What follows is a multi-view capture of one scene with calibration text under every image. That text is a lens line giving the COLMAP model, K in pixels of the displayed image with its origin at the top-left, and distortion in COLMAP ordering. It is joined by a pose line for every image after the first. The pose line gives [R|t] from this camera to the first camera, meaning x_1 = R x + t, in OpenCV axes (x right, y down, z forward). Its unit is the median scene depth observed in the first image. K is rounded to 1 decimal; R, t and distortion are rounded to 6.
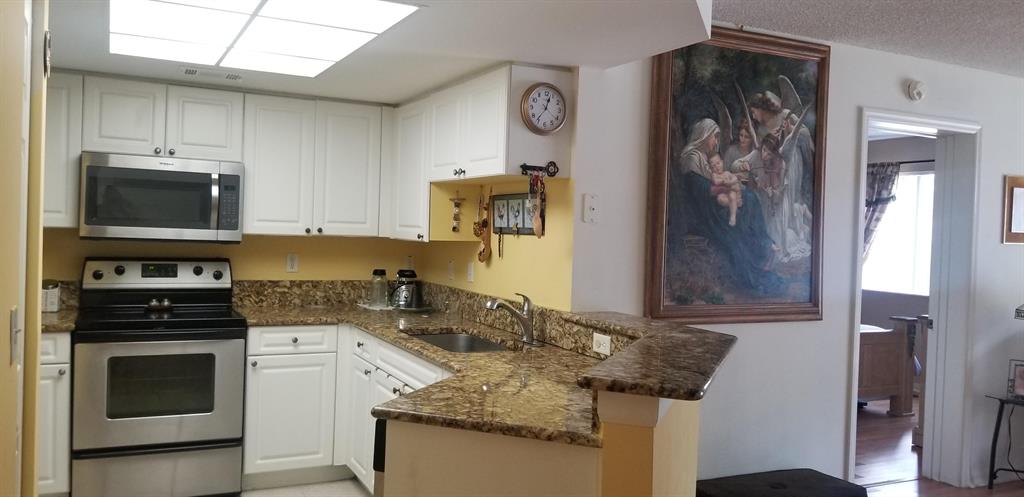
lens RADIAL K [[803.8, 0, 519.1], [0, 803.8, 249.2], [0, 0, 1]] dist [0.029125, -0.056321]
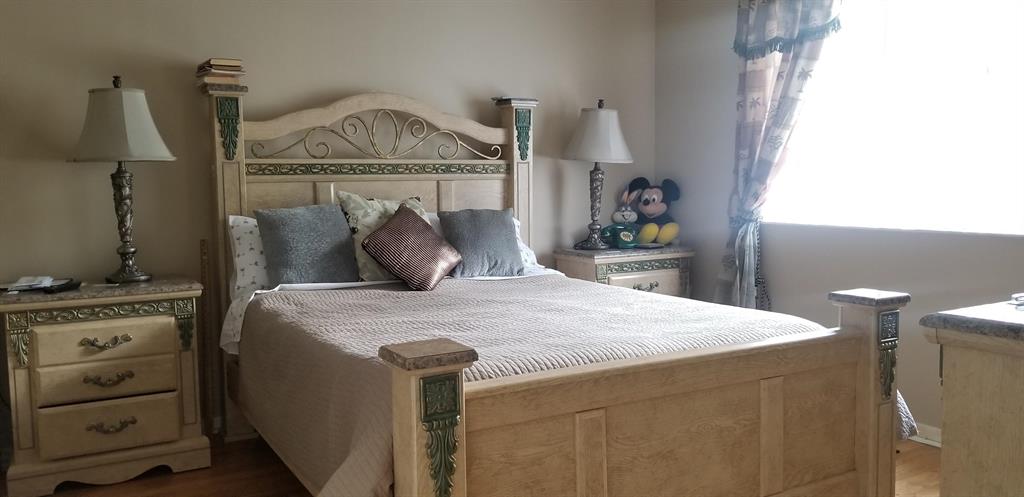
lens RADIAL K [[803.8, 0, 509.6], [0, 803.8, 245.0], [0, 0, 1]] dist [0.029125, -0.056321]
pose [[0.998086, -0.050147, 0.036202, 0.506032], [0.048202, 0.997444, 0.052738, 0.059119], [-0.038754, -0.050892, 0.997952, 1.072136]]
